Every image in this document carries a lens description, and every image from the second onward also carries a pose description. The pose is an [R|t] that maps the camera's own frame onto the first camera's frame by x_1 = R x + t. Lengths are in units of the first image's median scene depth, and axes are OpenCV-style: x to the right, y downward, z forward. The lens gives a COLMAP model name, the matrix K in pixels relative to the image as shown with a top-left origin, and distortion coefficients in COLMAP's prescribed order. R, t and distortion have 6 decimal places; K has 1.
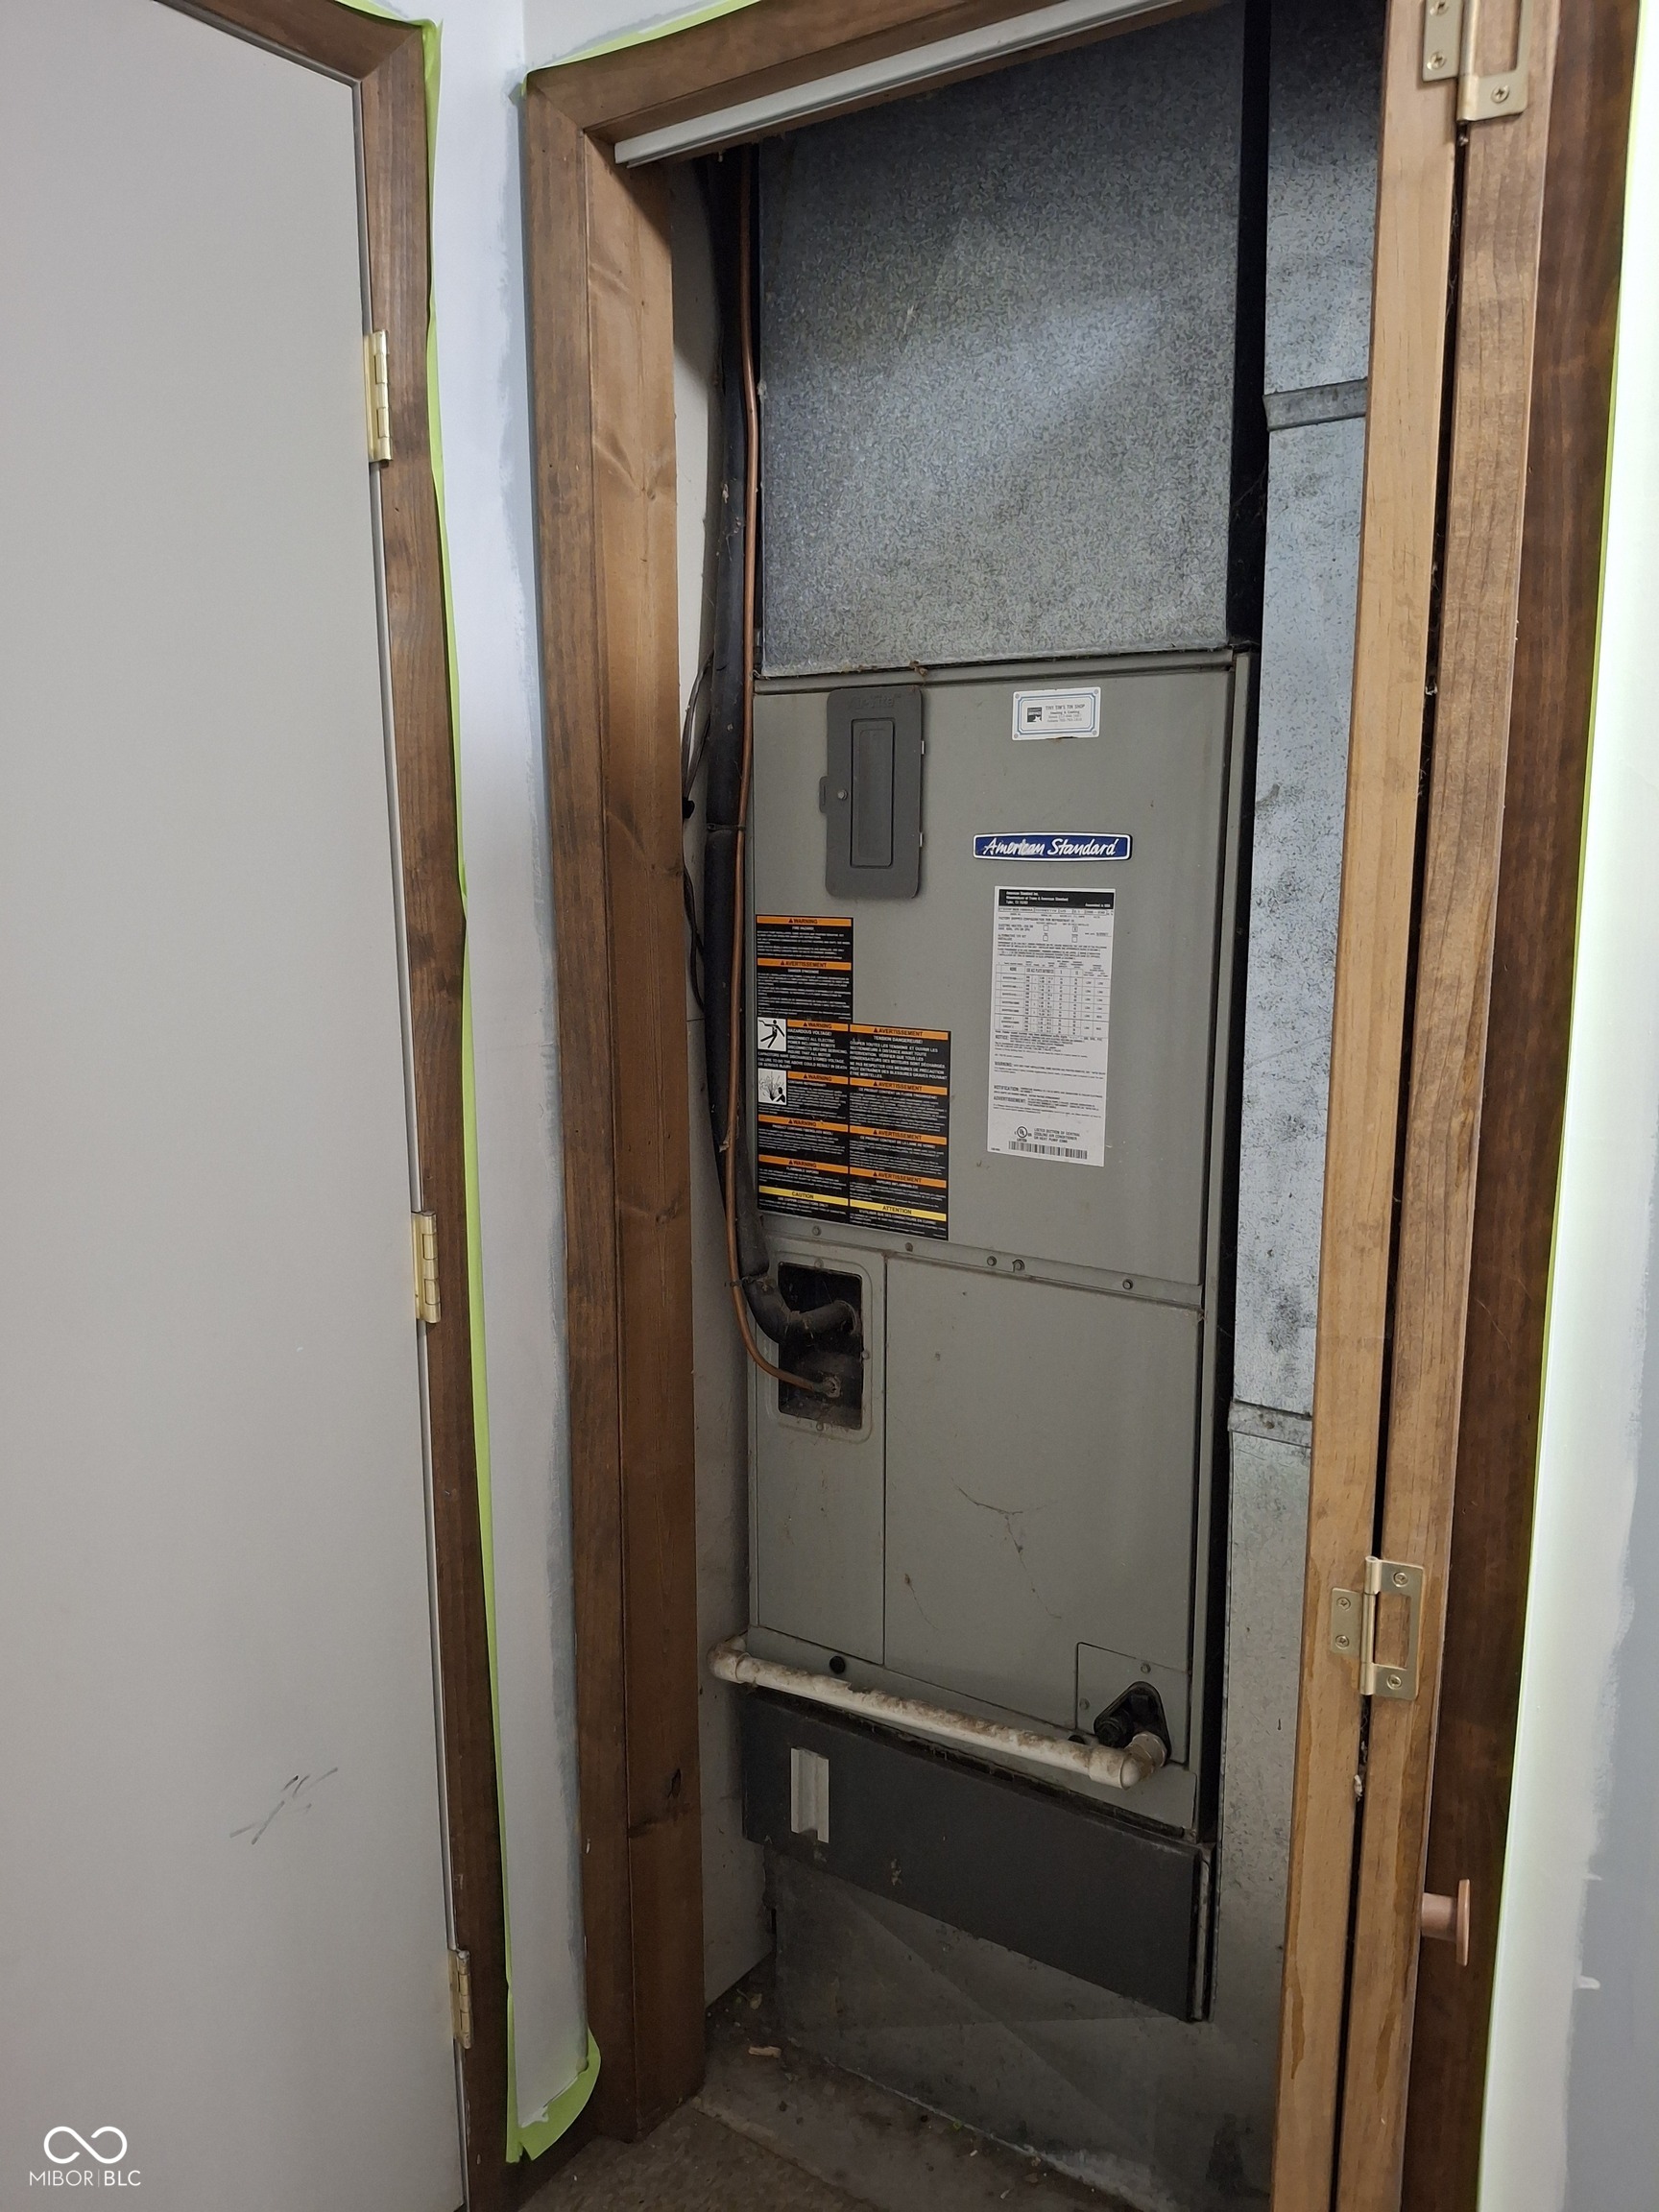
lens RADIAL K [[1644.4, 0, 824.7], [0, 1644.4, 1105.4], [0, 0, 1]] dist [-0.000607, -0.024786]
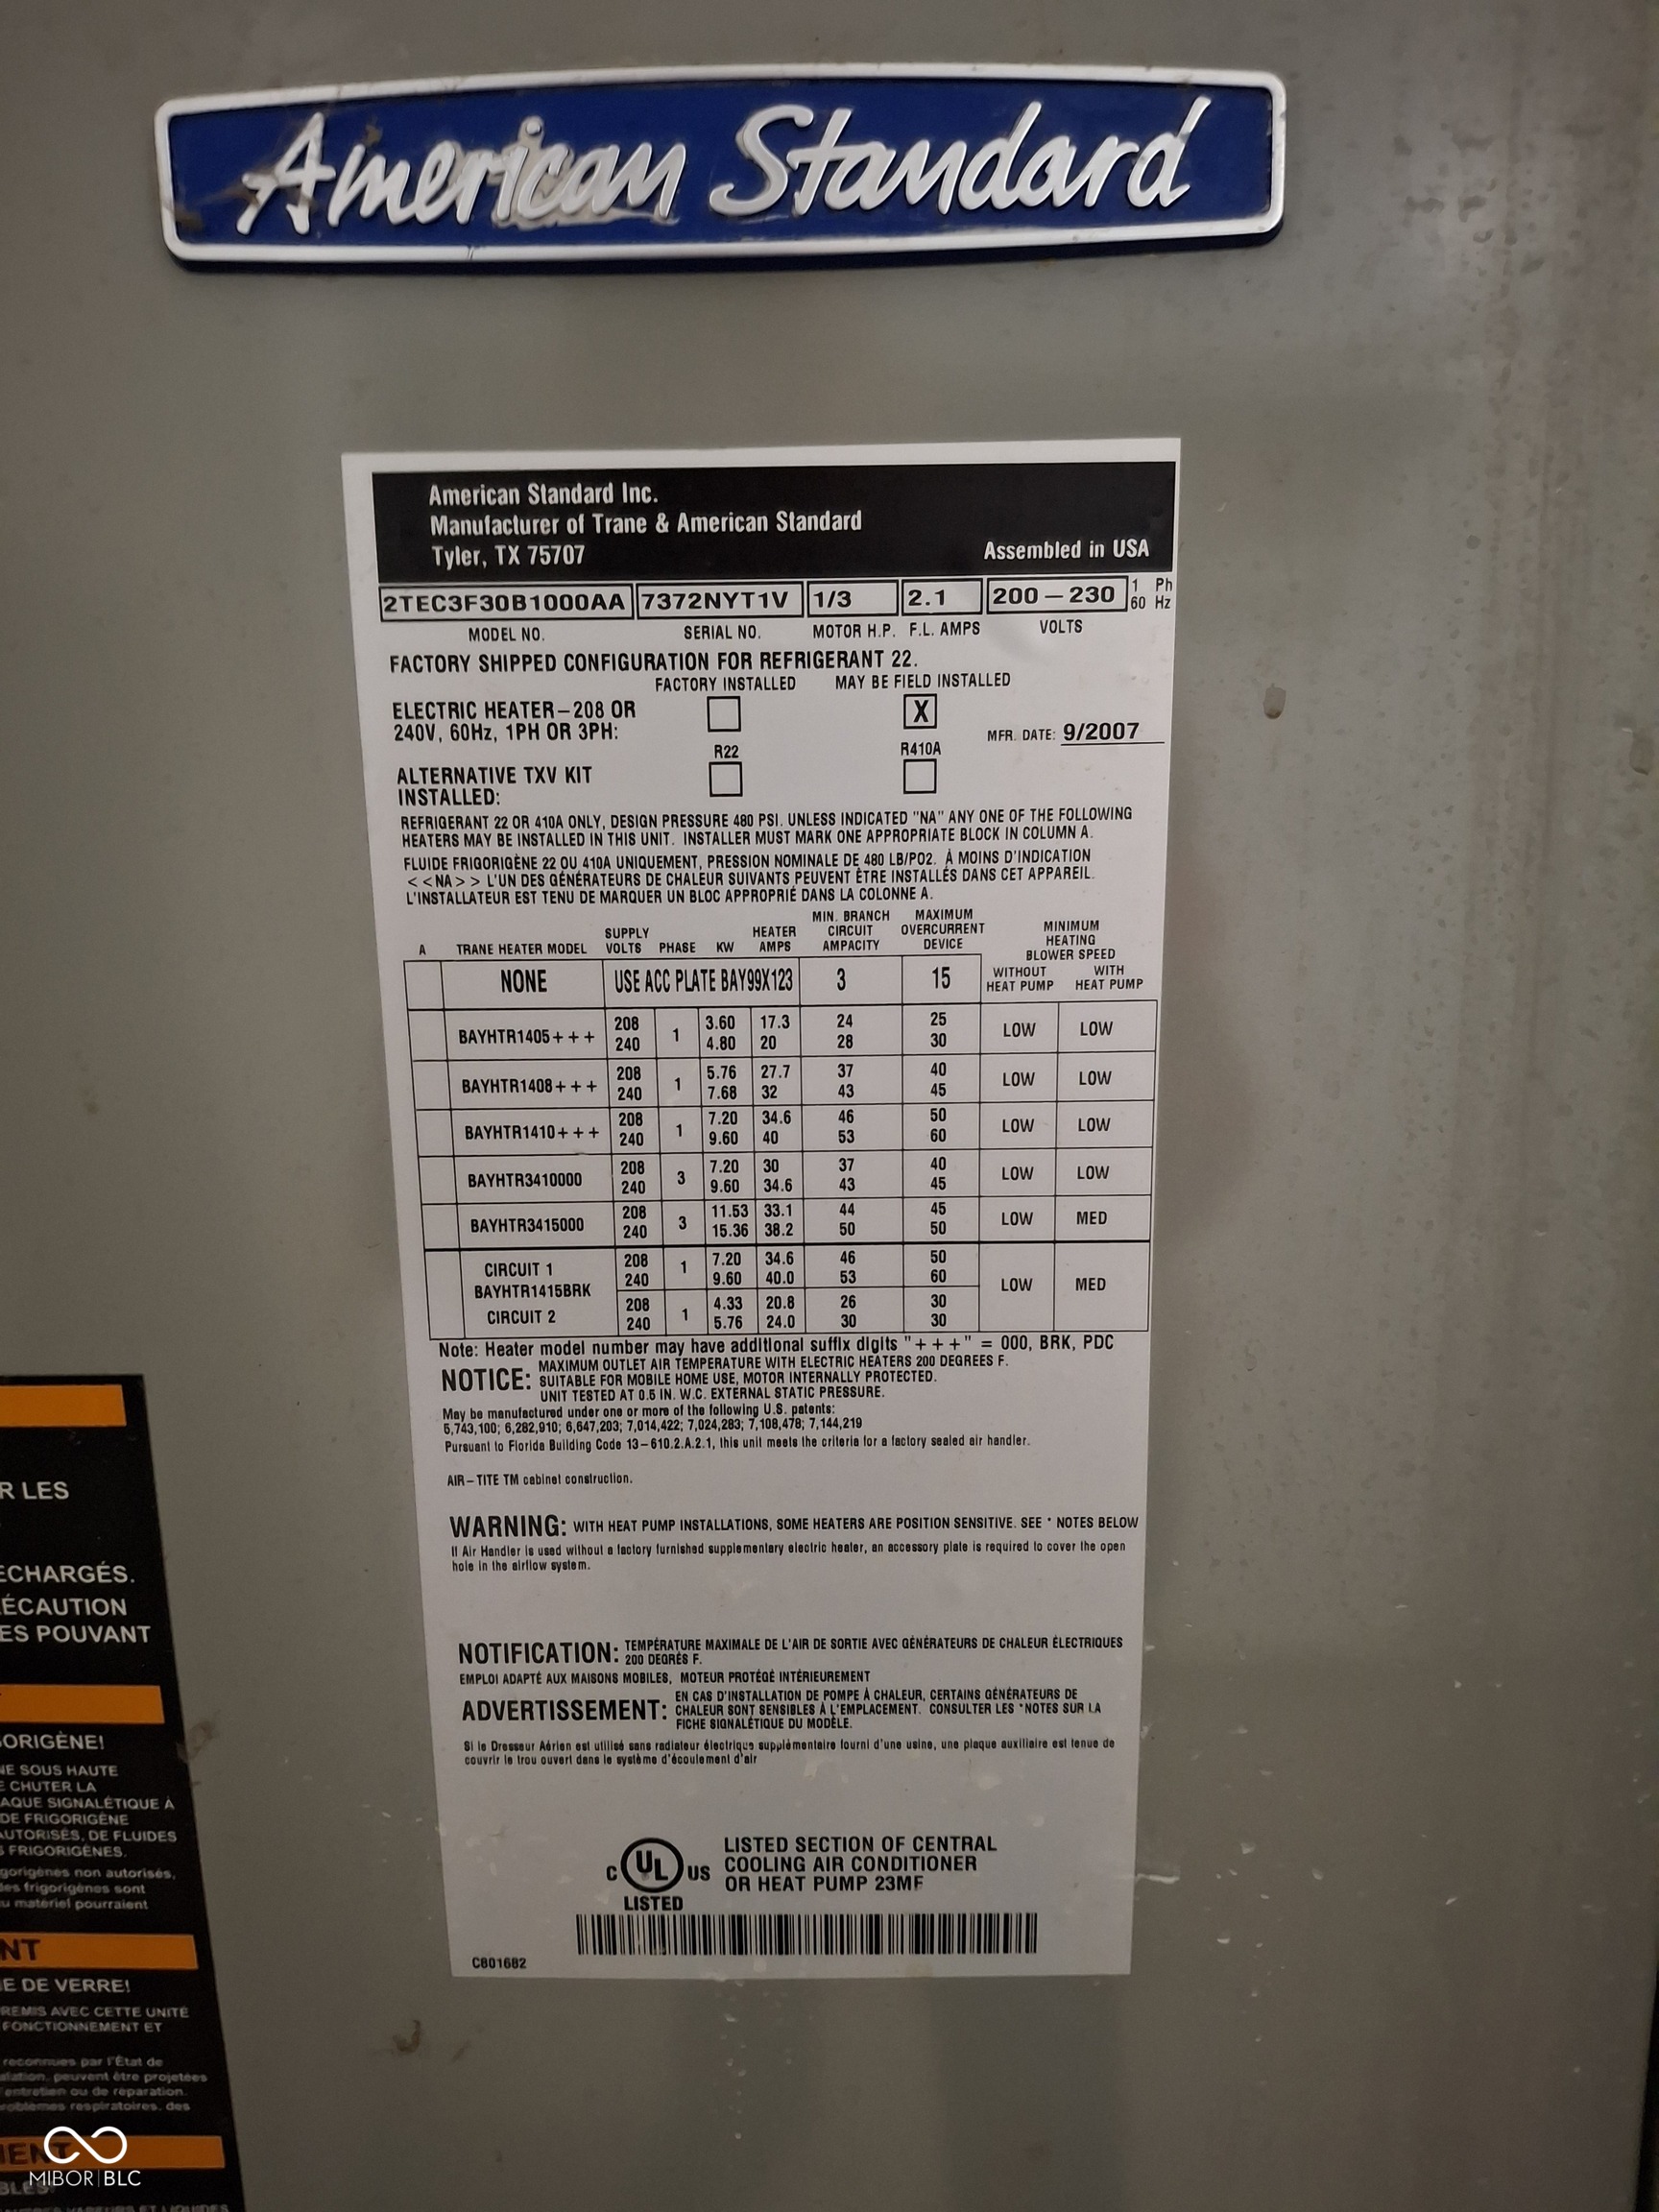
lens RADIAL K [[1644.4, 0, 829.5], [0, 1644.4, 1103.8], [0, 0, 1]] dist [-0.000607, -0.024786]
pose [[0.840908, -0.135315, 0.523988, 0.054026], [0.106131, 0.990669, 0.085510, -0.082750], [-0.530670, -0.016294, 0.847422, 0.858346]]
